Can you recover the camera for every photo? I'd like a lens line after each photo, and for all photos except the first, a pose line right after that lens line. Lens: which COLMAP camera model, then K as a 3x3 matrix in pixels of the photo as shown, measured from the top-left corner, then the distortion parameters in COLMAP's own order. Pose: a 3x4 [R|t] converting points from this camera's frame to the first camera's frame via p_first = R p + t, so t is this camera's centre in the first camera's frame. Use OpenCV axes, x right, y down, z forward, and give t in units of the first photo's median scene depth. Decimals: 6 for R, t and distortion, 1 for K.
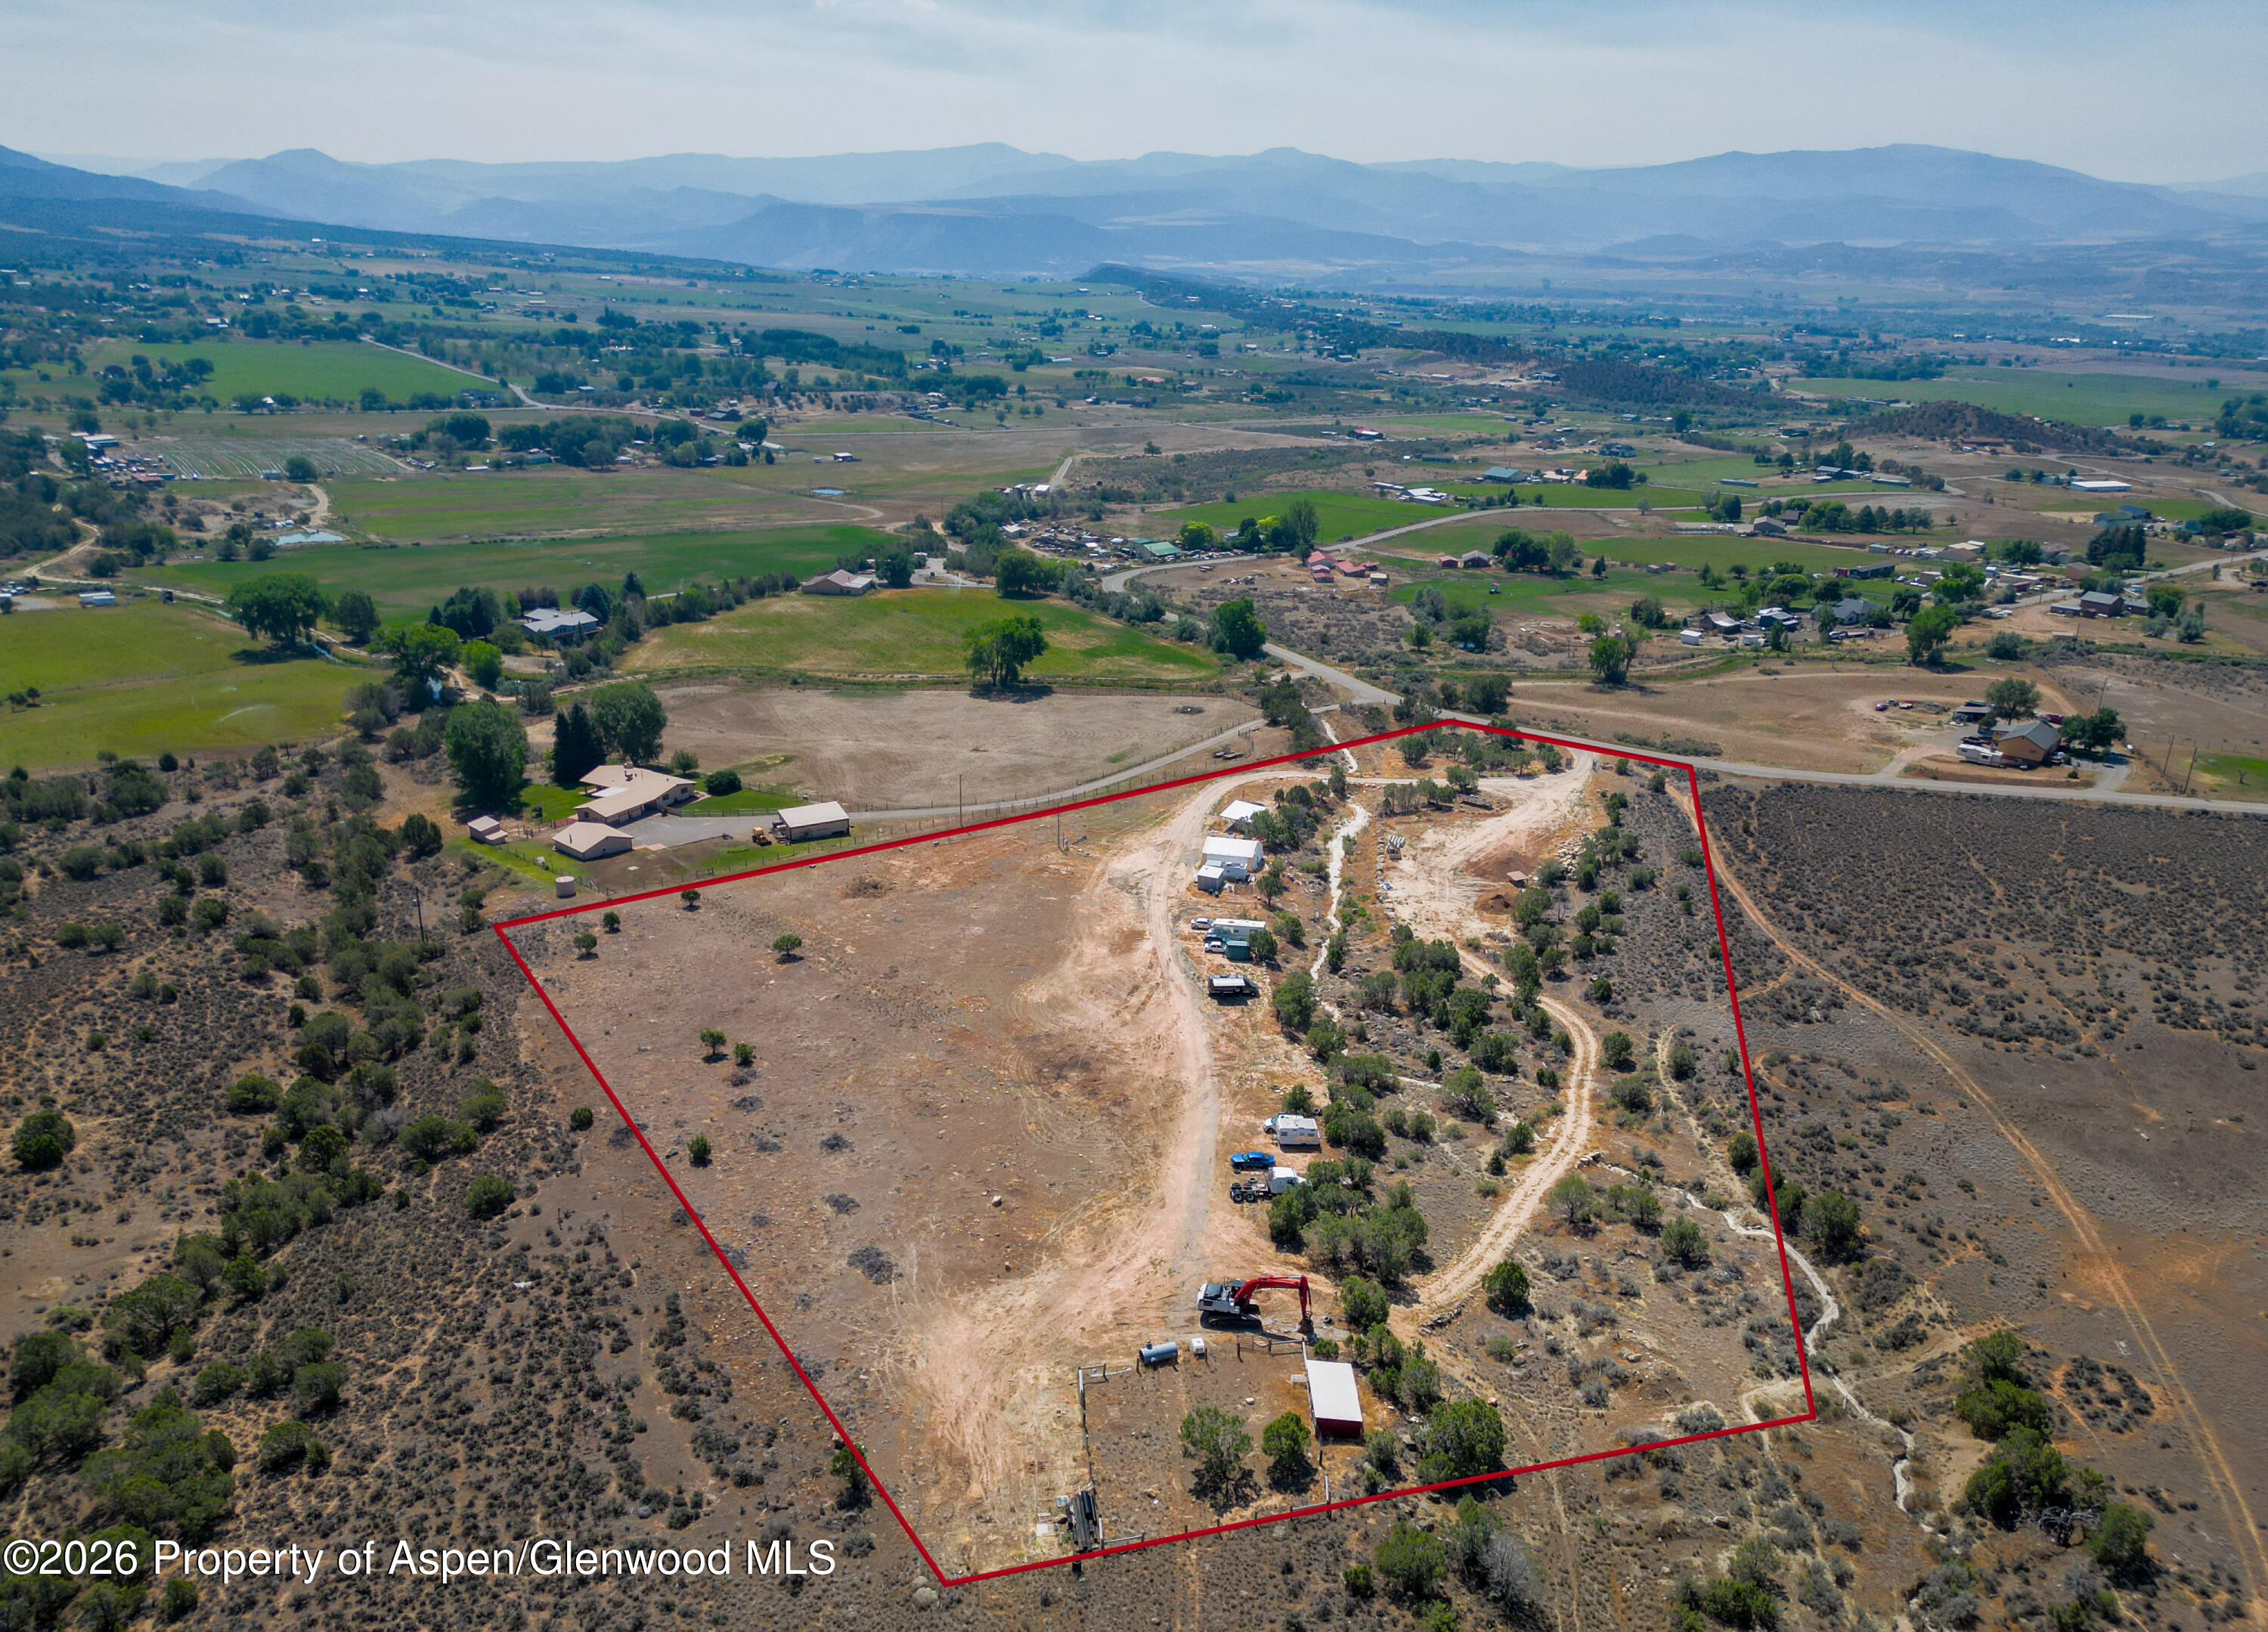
lens RADIAL K [[1605.2, 0, 1124.6], [0, 1605.2, 857.3], [0, 0, 1]] dist [0.062268, -0.052236]
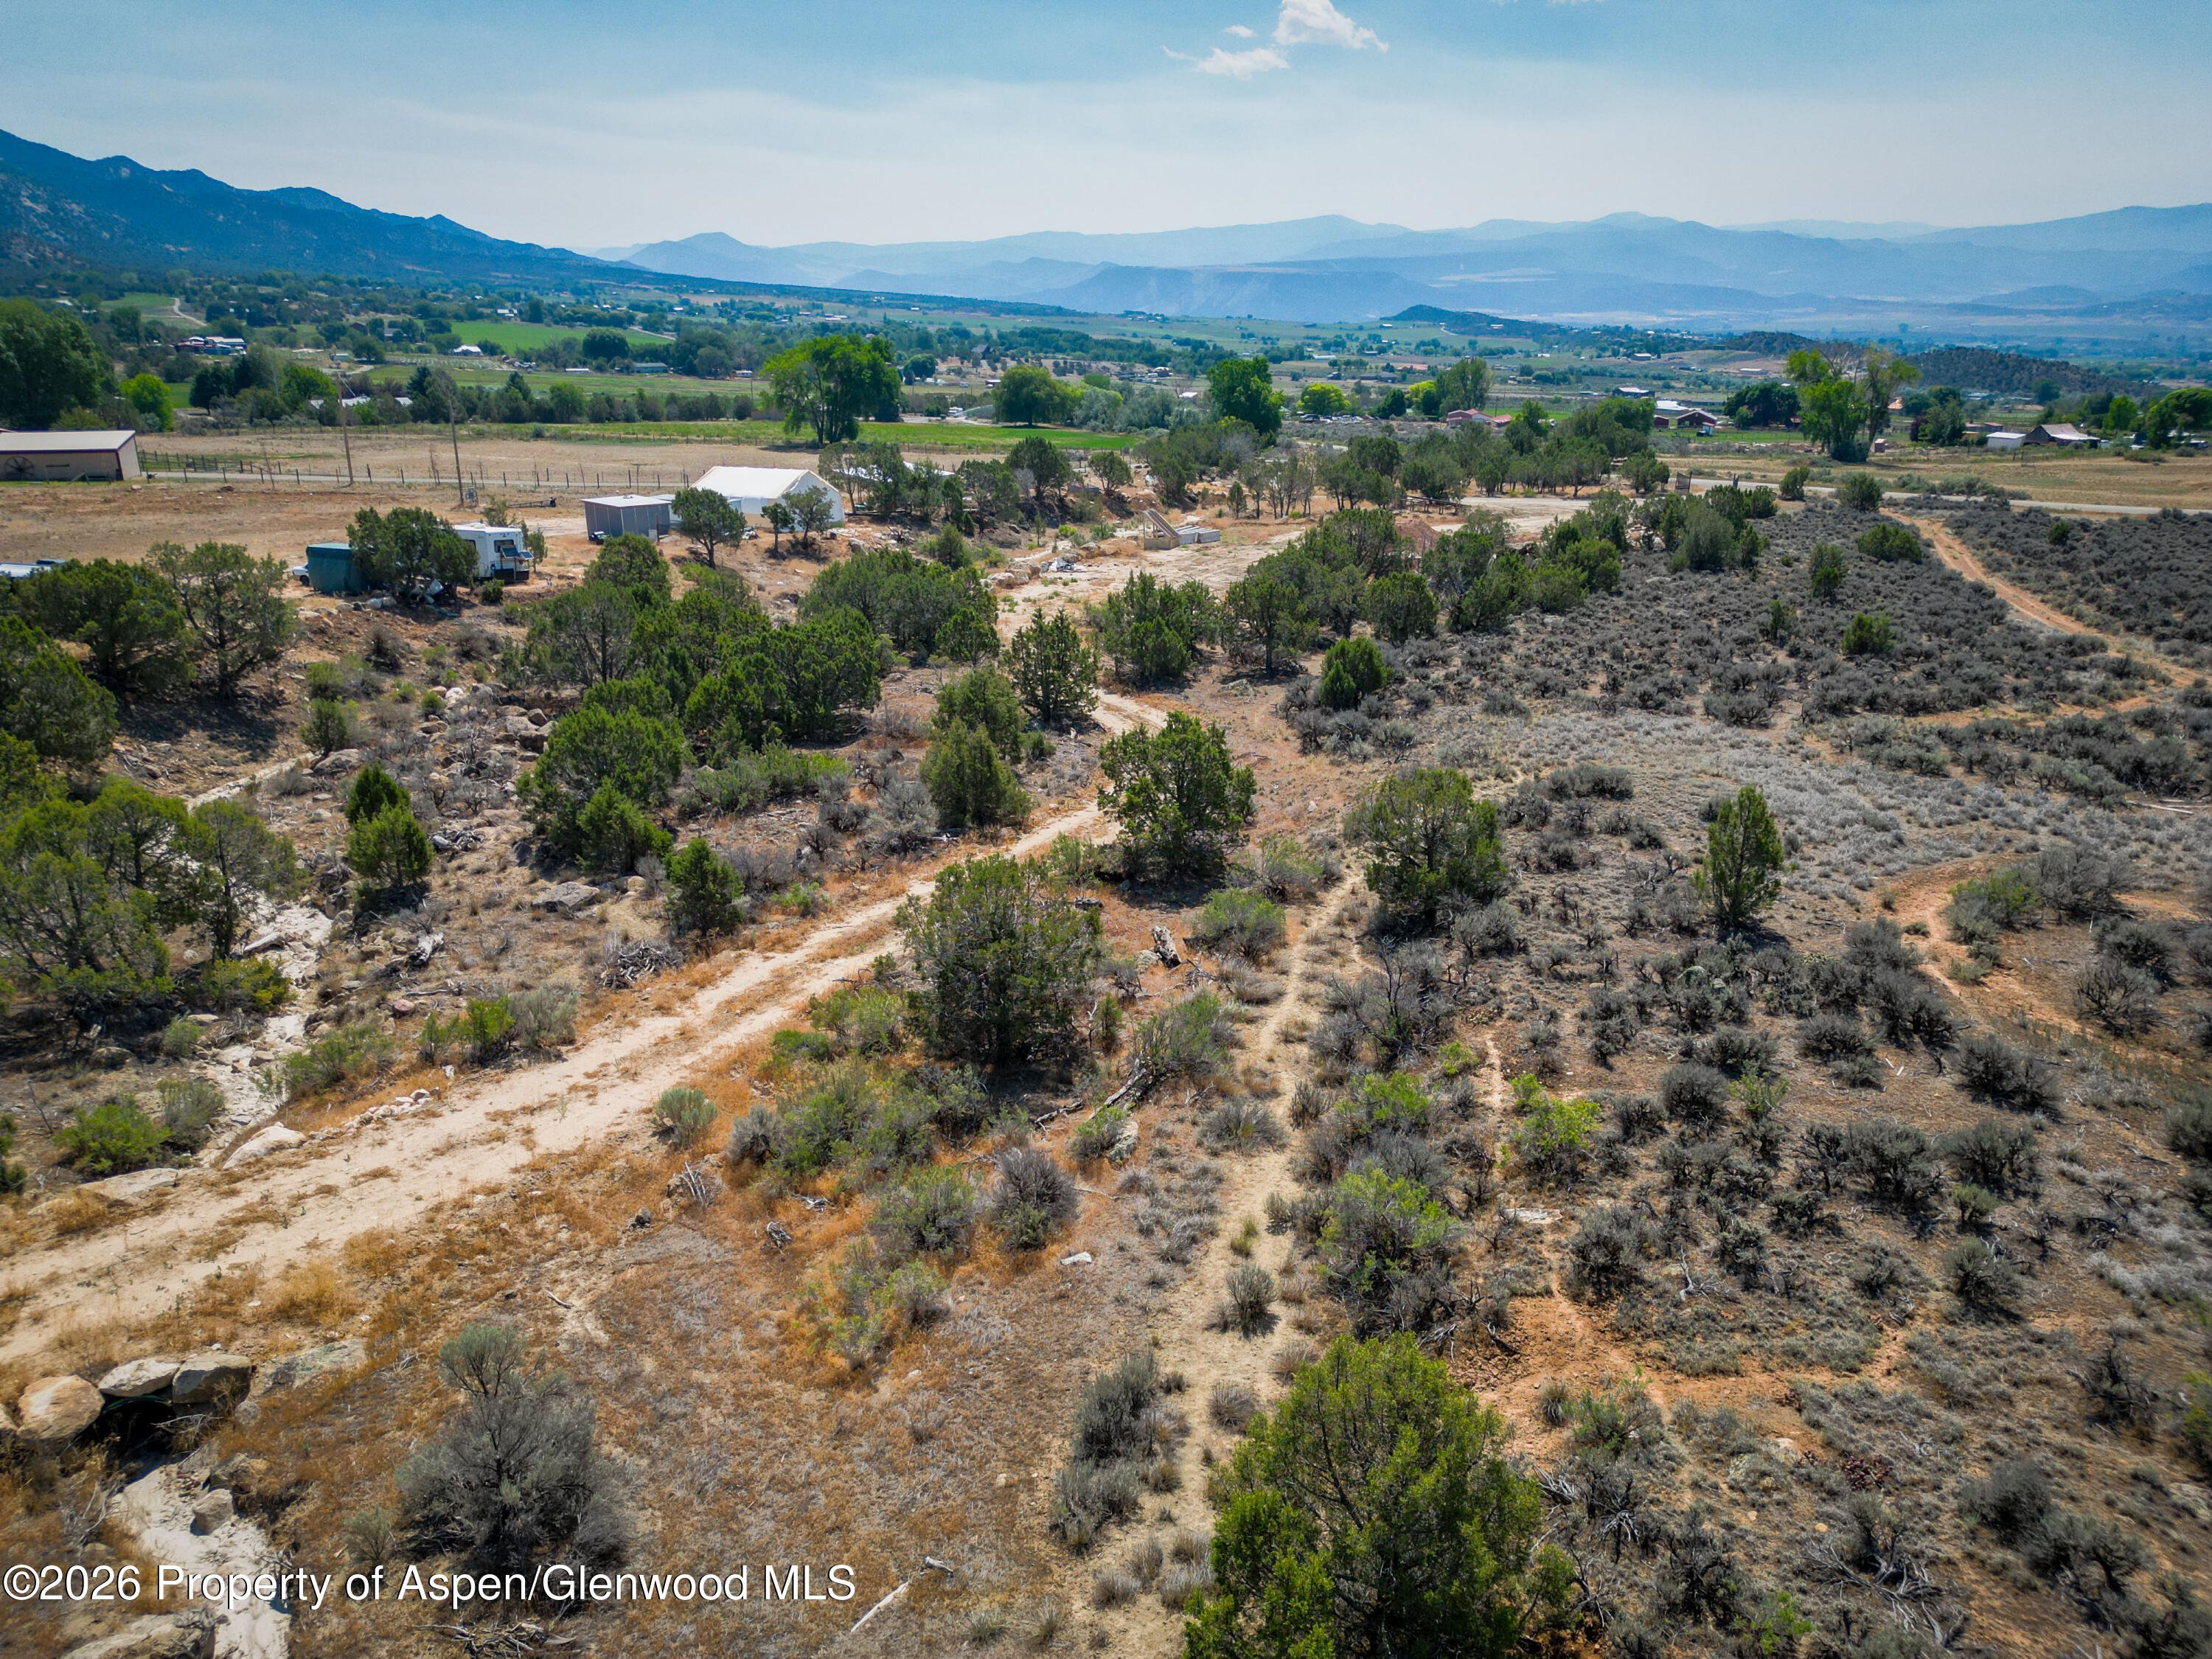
lens RADIAL K [[1567.3, 0, 1114.9], [0, 1567.3, 849.5], [0, 0, 1]] dist [0.070347, -0.063090]
pose [[0.979079, 0.064174, -0.193097, 0.208052], [-0.071604, 0.996928, -0.031743, 0.085359], [0.190466, 0.044905, 0.980666, 0.498547]]
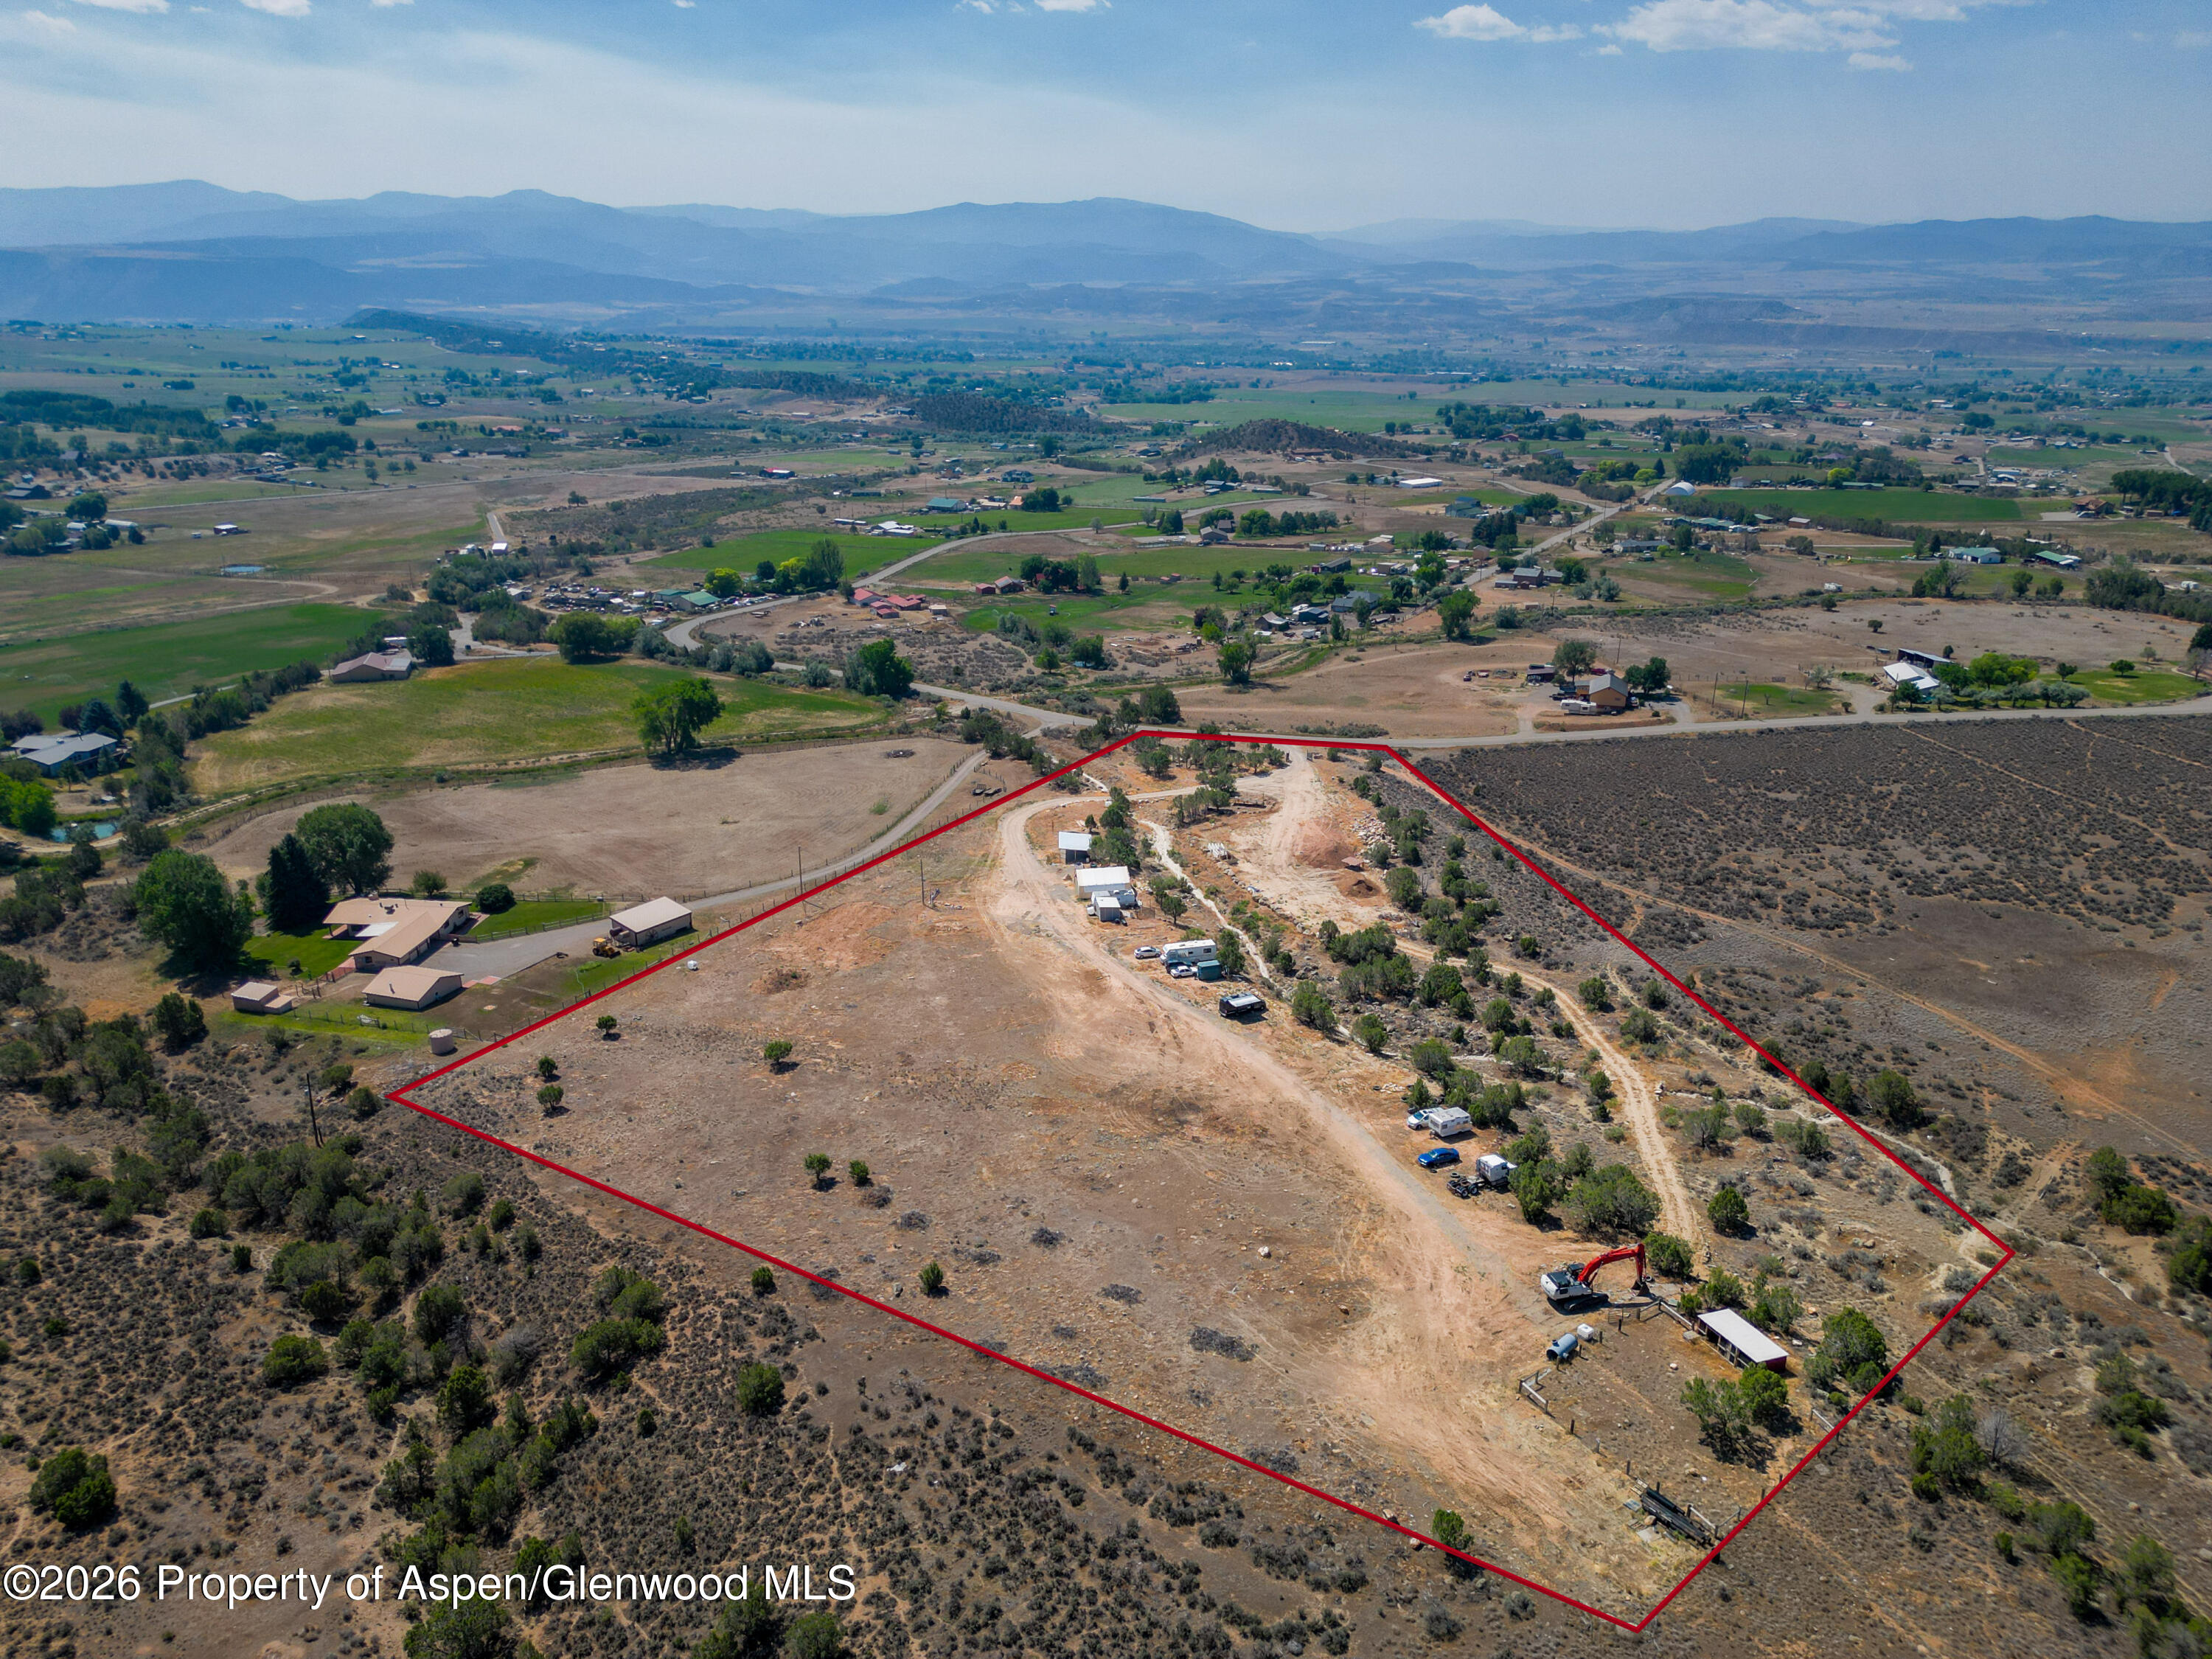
lens RADIAL K [[1567.3, 0, 1100.3], [0, 1567.3, 830.3], [0, 0, 1]] dist [0.070347, -0.063090]
pose [[0.914463, -0.145195, 0.377725, -0.258436], [0.156671, 0.987651, 0.000350, -0.030276], [-0.373111, 0.058858, 0.925918, 0.064754]]
